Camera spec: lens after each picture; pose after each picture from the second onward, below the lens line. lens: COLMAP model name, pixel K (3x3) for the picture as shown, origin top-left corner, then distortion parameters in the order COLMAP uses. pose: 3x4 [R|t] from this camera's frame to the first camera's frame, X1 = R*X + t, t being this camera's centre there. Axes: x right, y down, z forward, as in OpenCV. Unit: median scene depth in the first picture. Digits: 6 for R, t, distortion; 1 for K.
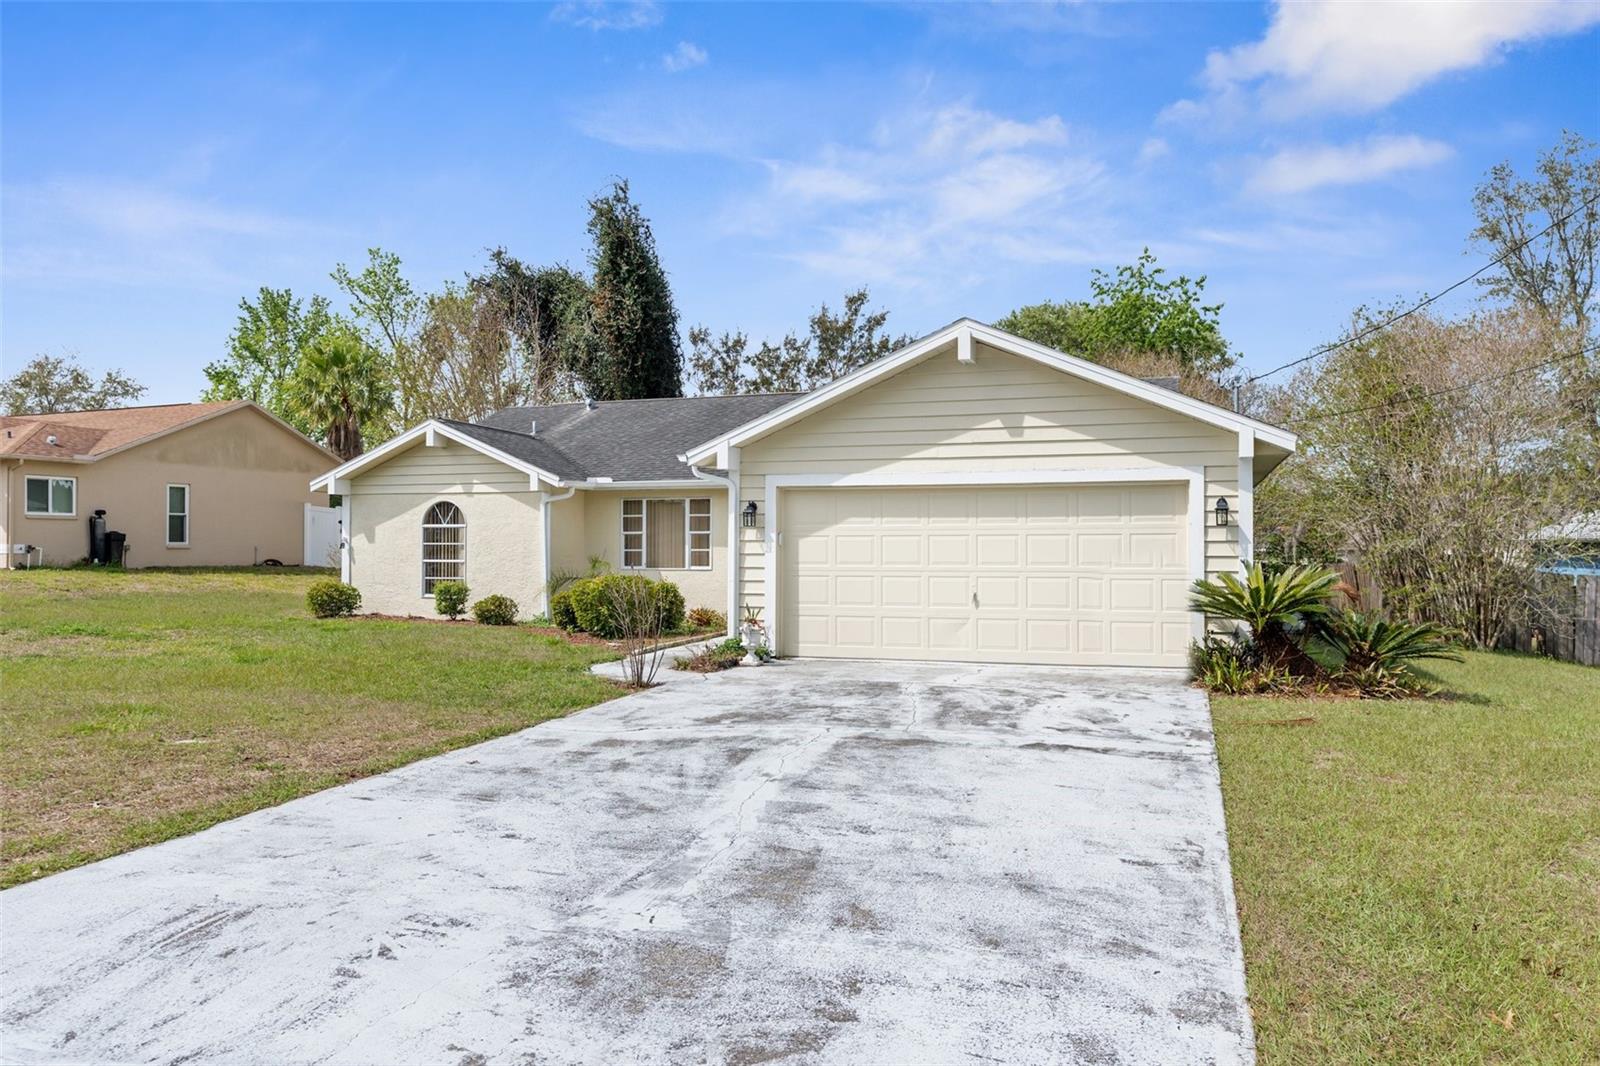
lens RADIAL K [[1128.9, 0, 797.9], [0, 1128.9, 536.7], [0, 0, 1]] dist [0.019557, -0.006007]
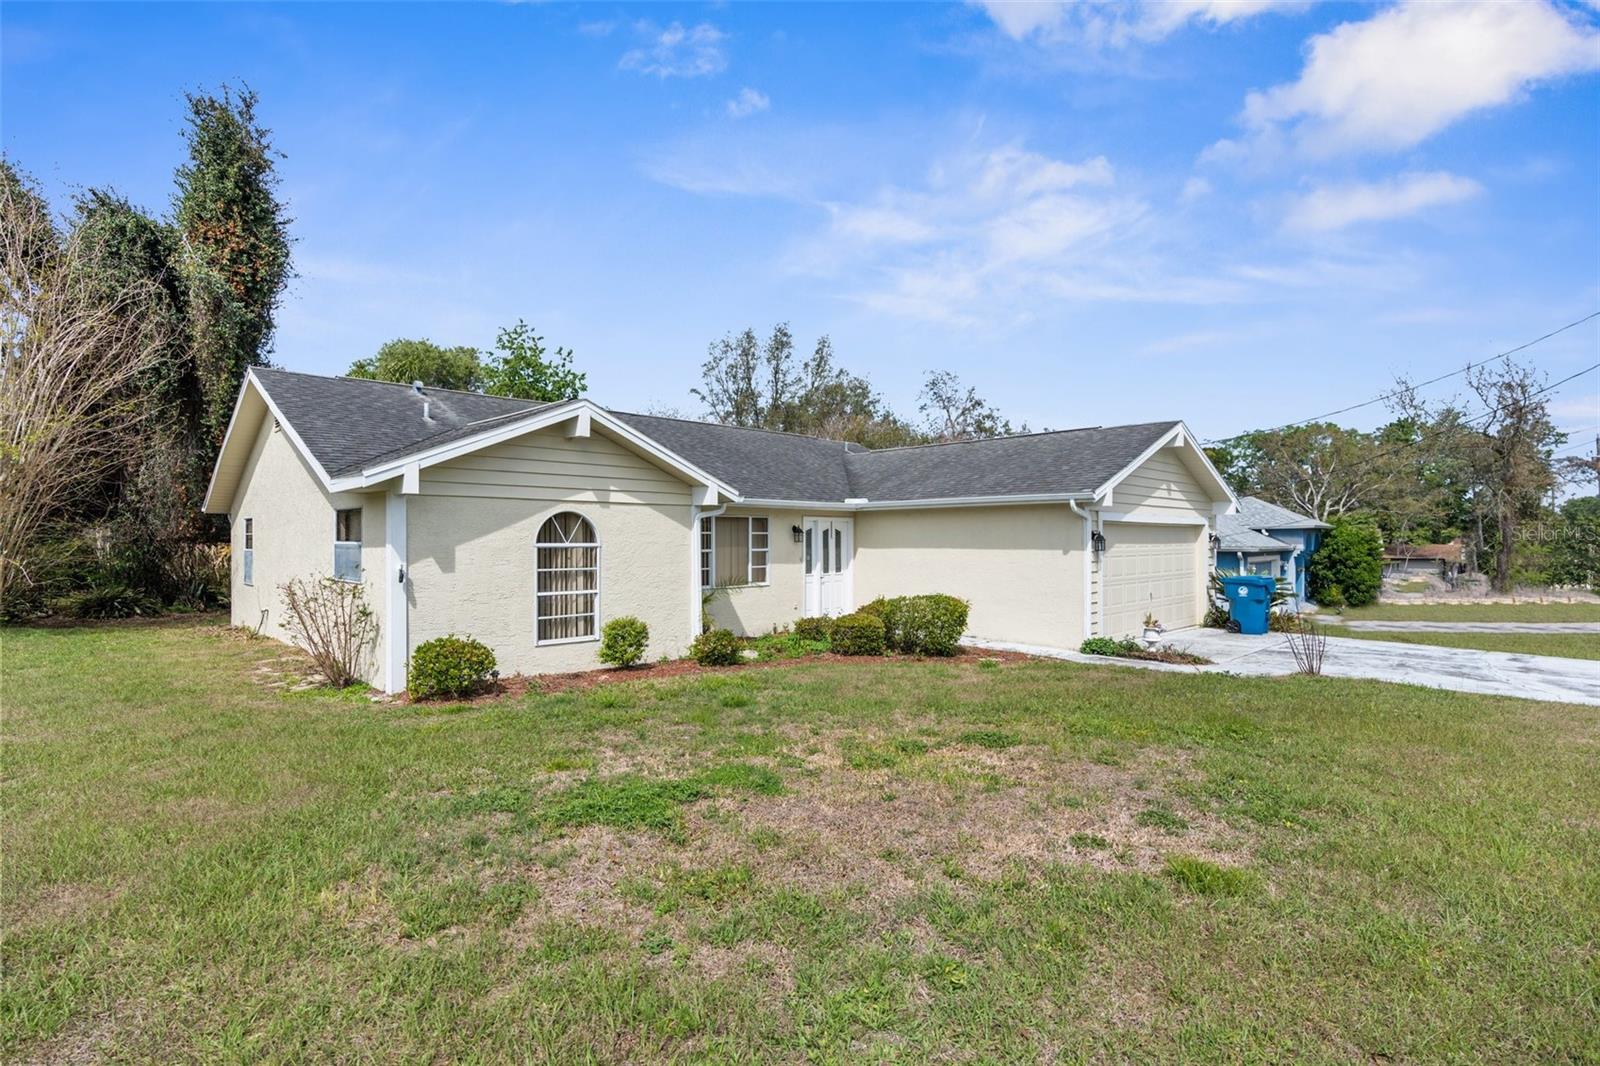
lens RADIAL K [[774.0, 0, 807.0], [0, 774.0, 529.8], [0, 0, 1]] dist [-0.008312, 0.000476]
pose [[0.442329, 0.009739, 0.896800, -0.702091], [-0.006562, 0.999949, -0.007622, -0.016981], [-0.896829, -0.002513, 0.442371, 0.645275]]
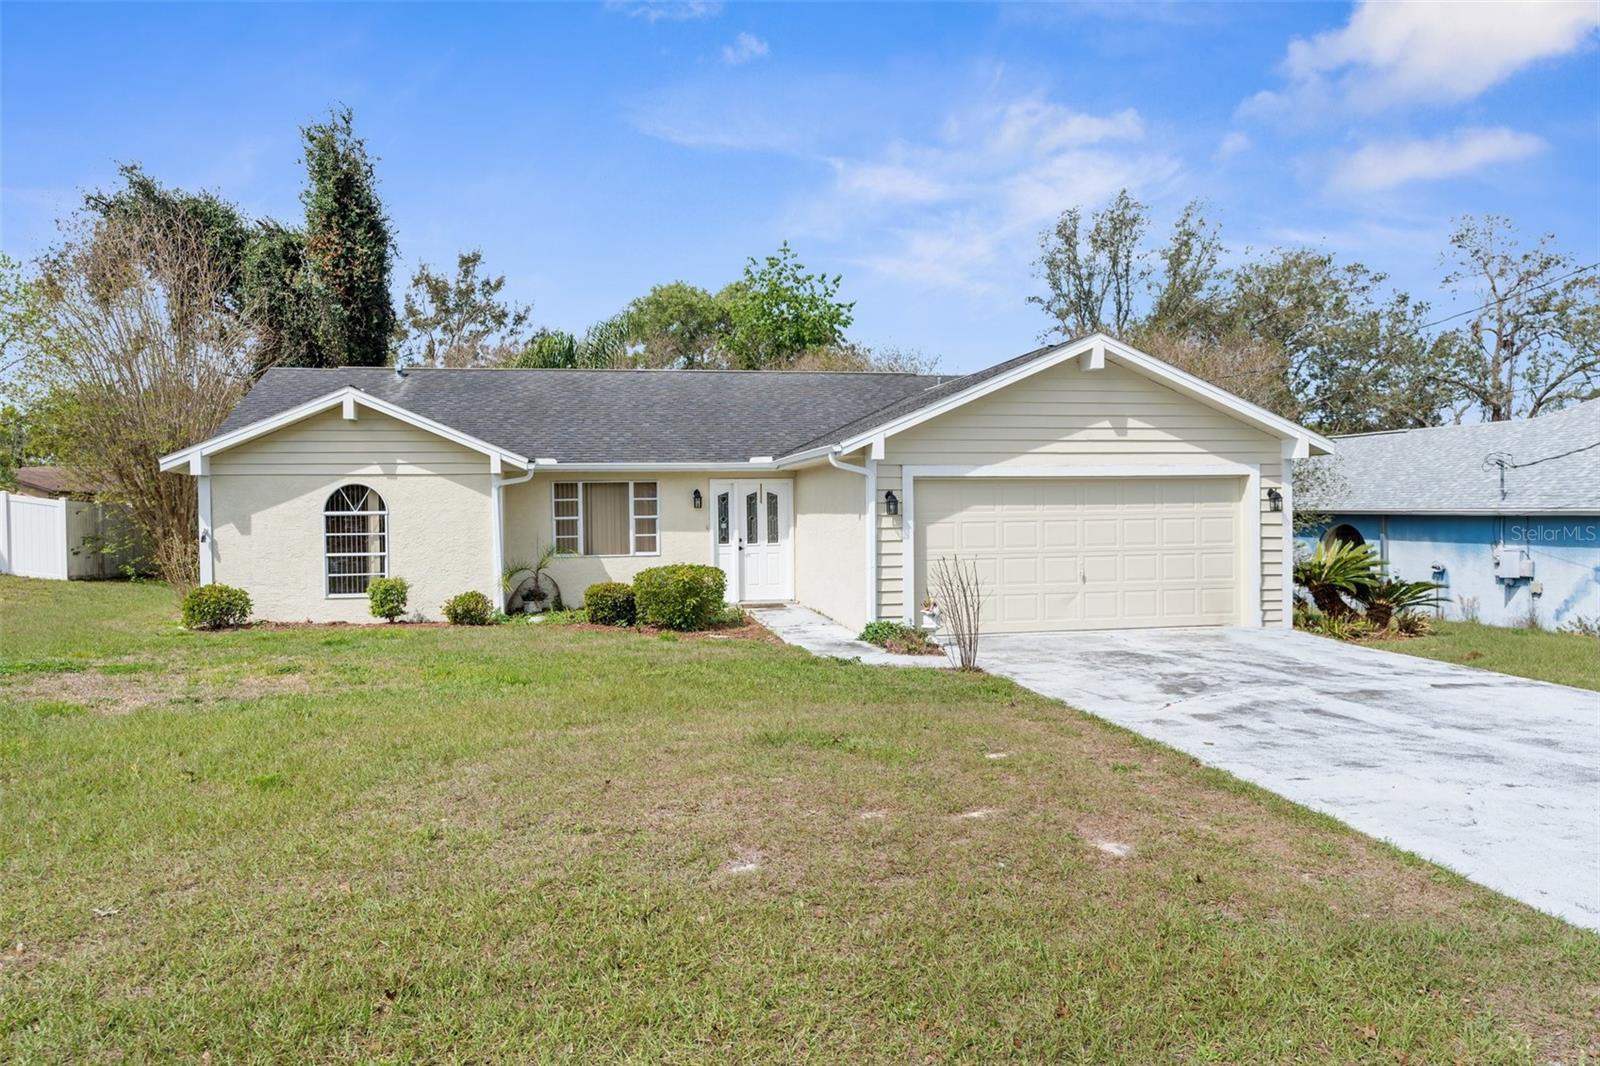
lens RADIAL K [[1128.9, 0, 799.0], [0, 1128.9, 535.5], [0, 0, 1]] dist [0.019557, -0.006007]
pose [[0.867528, -0.022729, 0.496869, -0.451369], [0.008898, 0.999505, 0.030185, -0.015702], [-0.497309, -0.021765, 0.867301, 0.097427]]
